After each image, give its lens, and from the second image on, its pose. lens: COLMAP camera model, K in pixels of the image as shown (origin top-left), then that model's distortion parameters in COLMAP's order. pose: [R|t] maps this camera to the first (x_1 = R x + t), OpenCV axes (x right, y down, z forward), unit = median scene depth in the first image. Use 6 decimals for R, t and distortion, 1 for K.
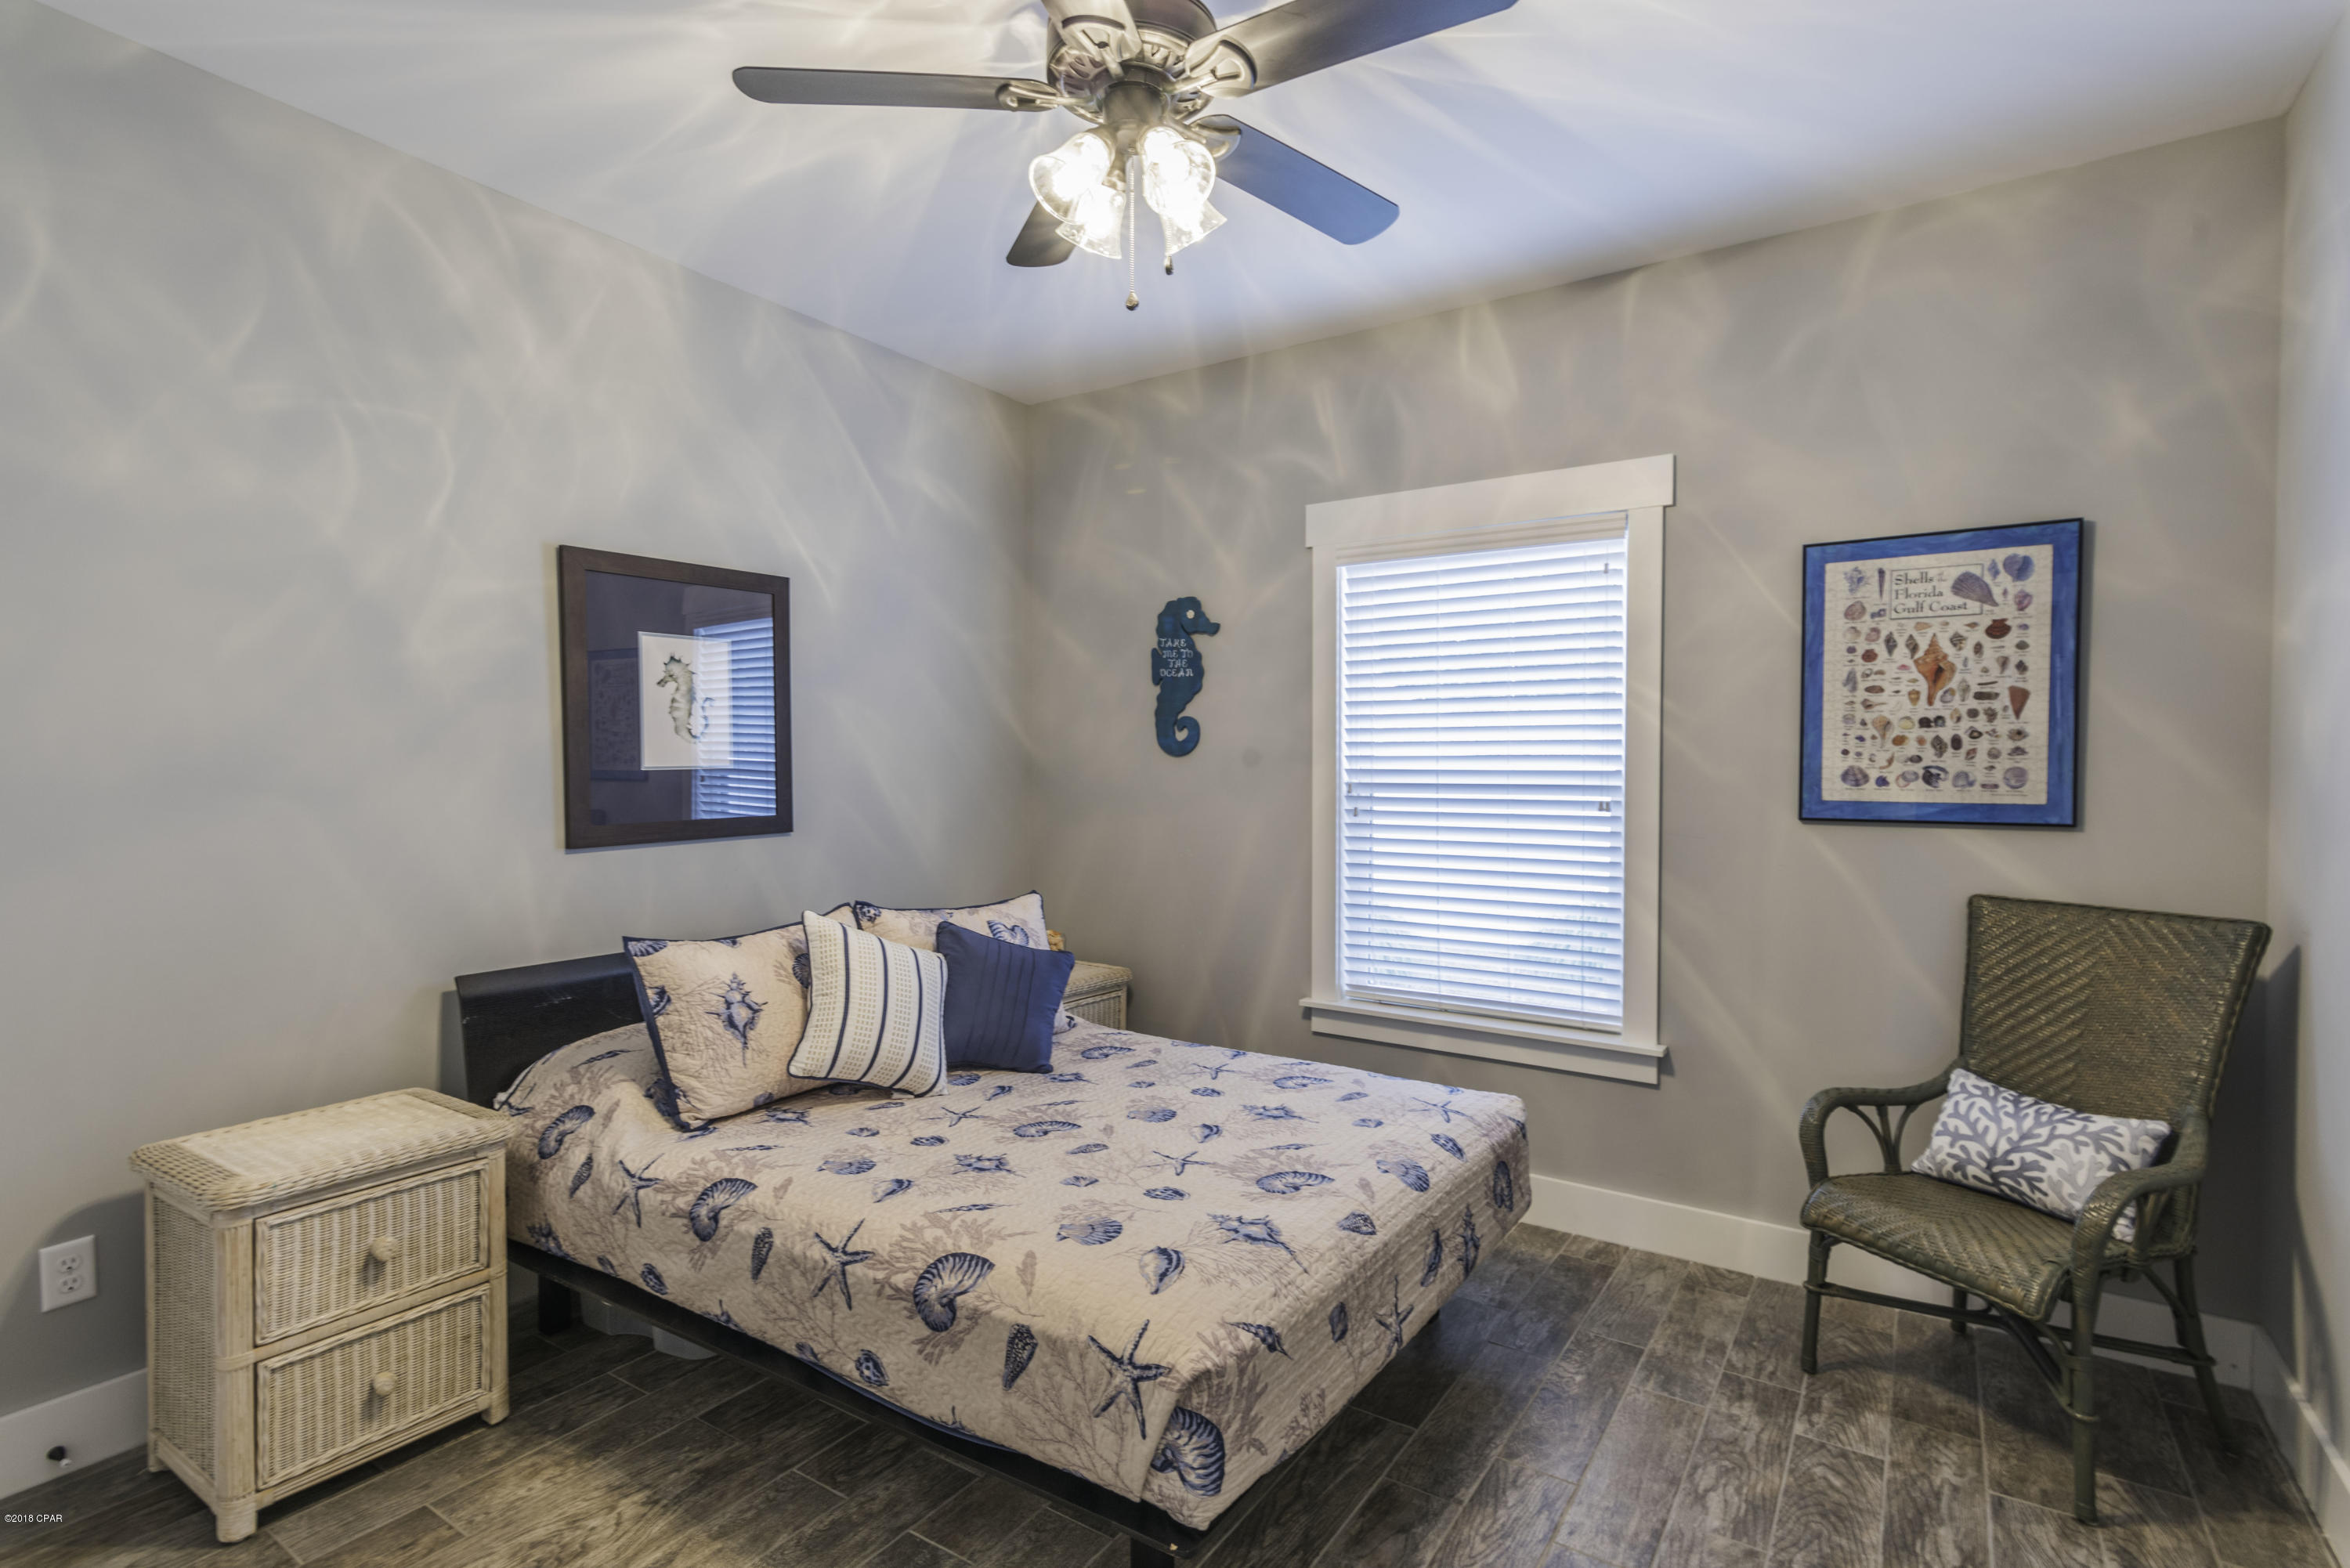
lens RADIAL K [[1133.5, 0, 1178.0], [0, 1133.5, 783.7], [0, 0, 1]] dist [0.018523, 0.000833]
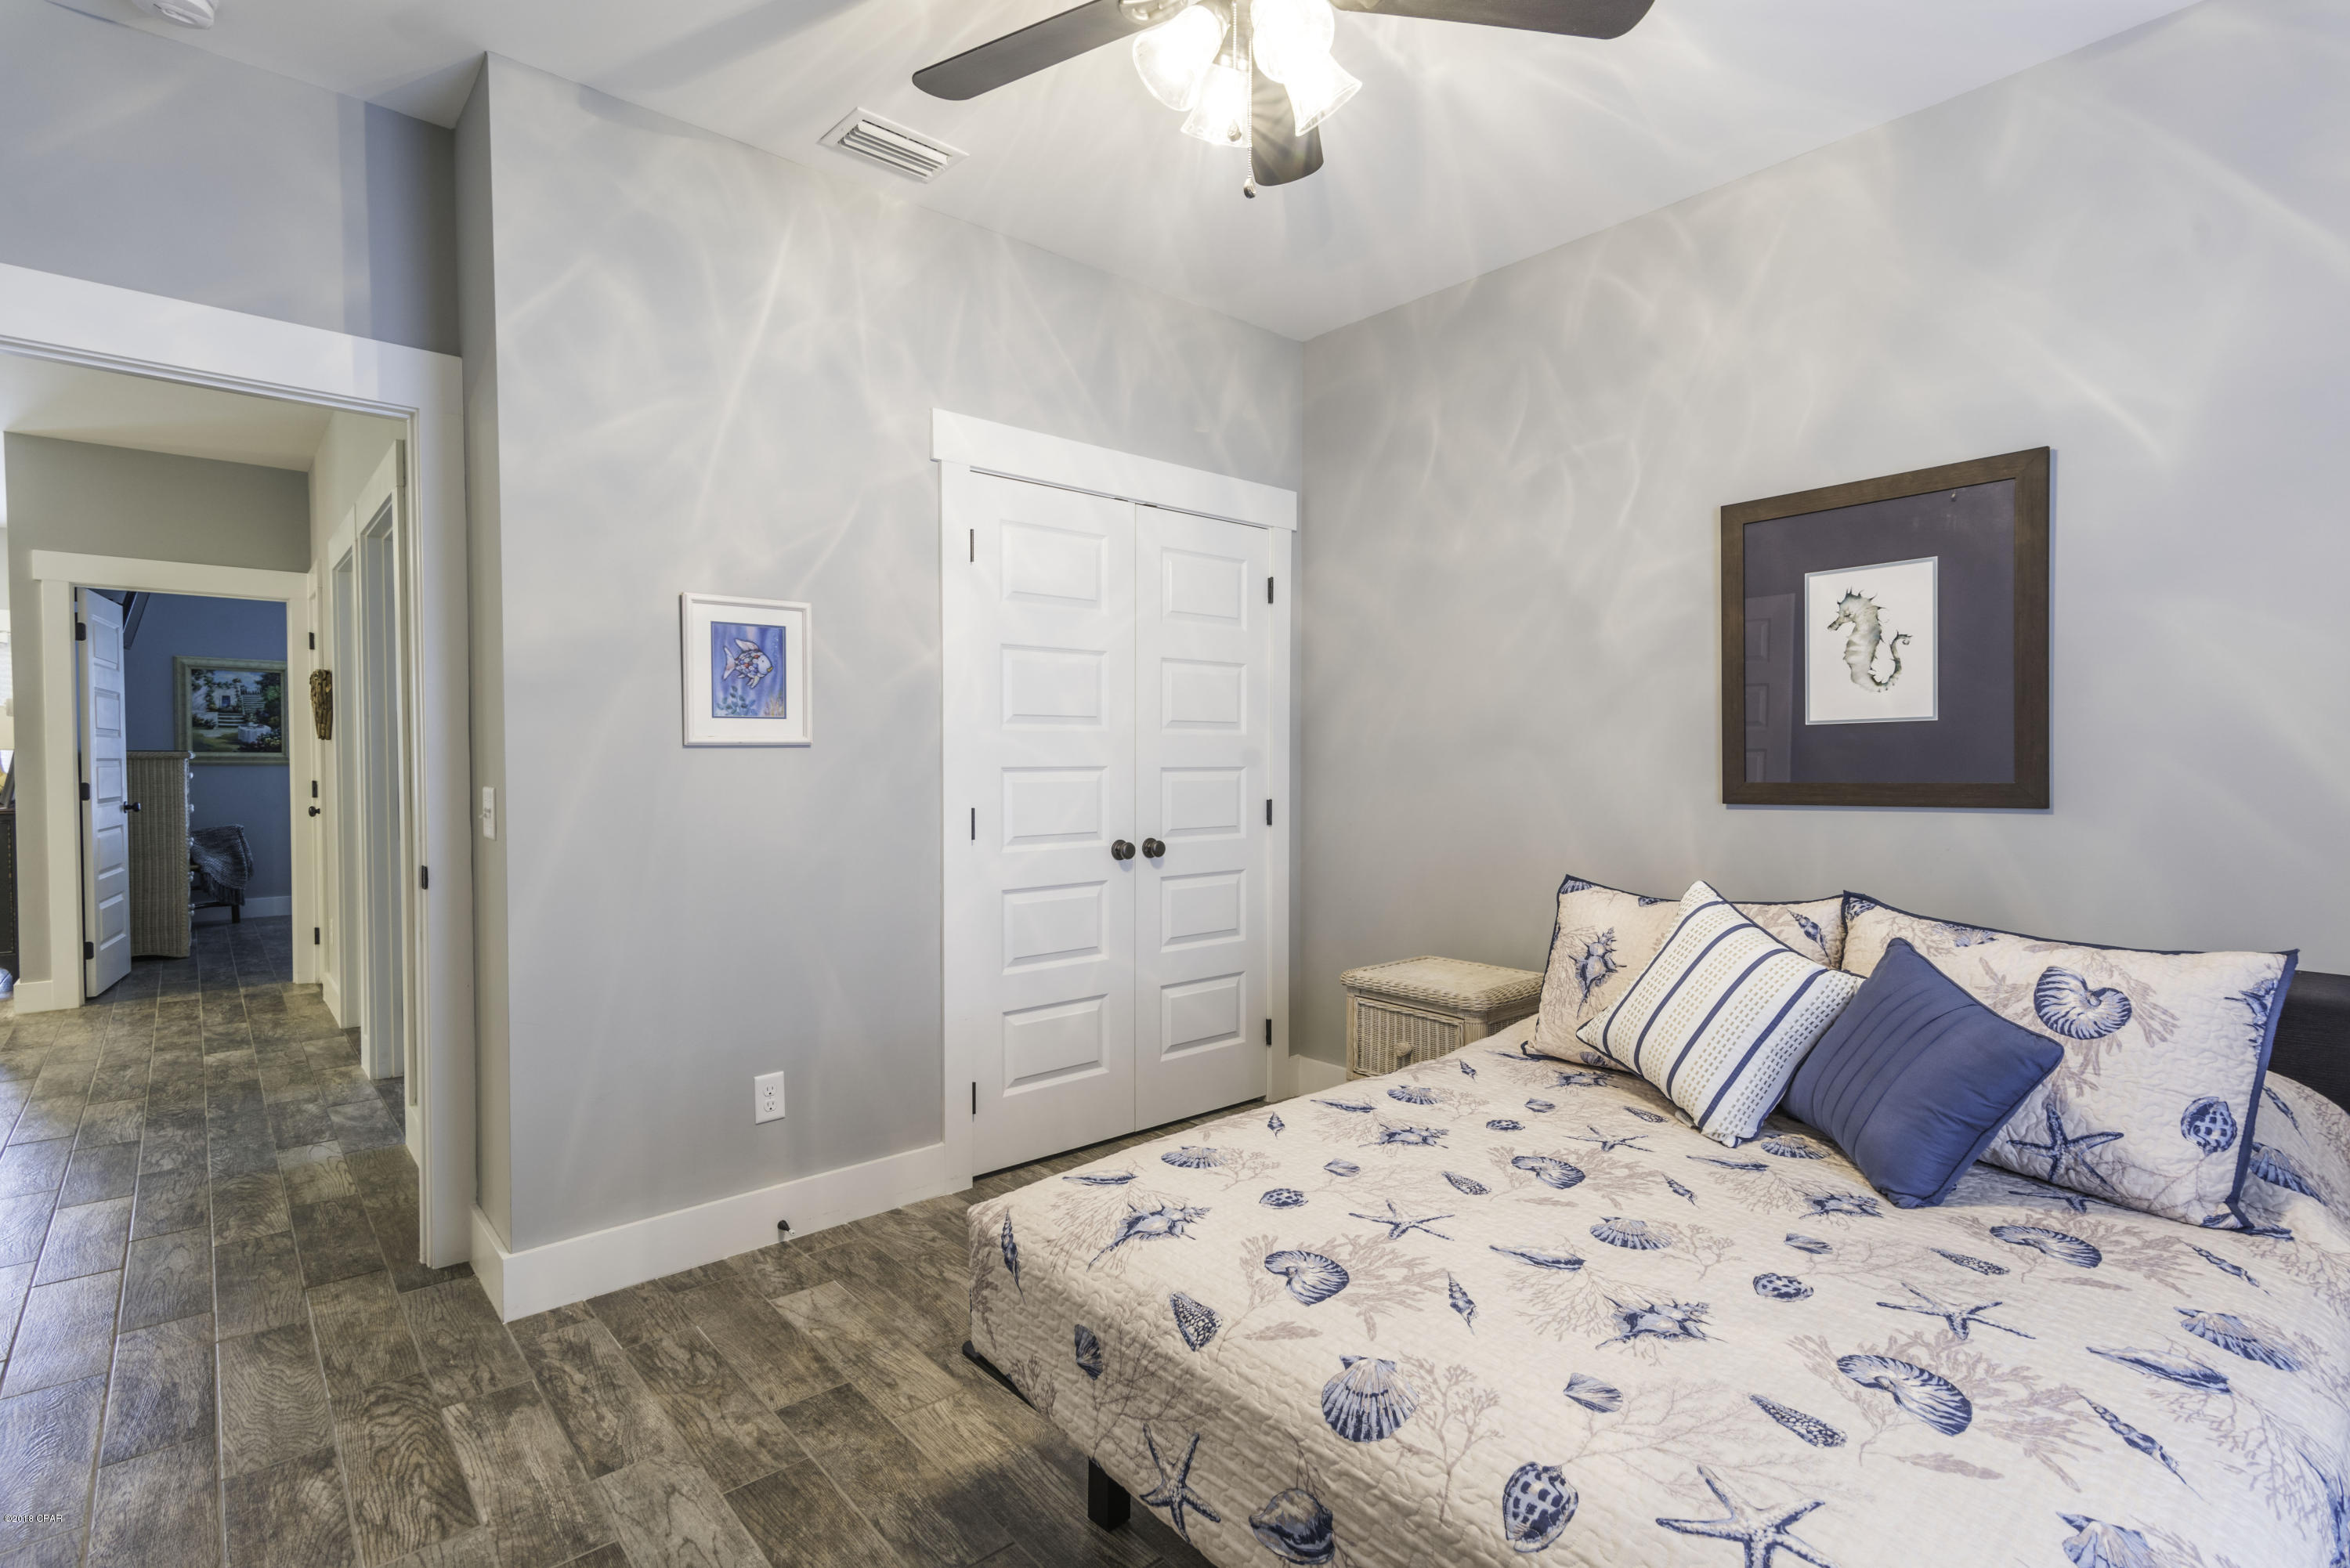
lens RADIAL K [[1133.5, 0, 1178.0], [0, 1133.5, 783.7], [0, 0, 1]] dist [0.018523, 0.000833]
pose [[-0.263377, 0.022766, -0.964424, 0.649763], [-0.015615, 0.999490, 0.027858, 0.021161], [0.964567, 0.022397, -0.262887, 0.897253]]
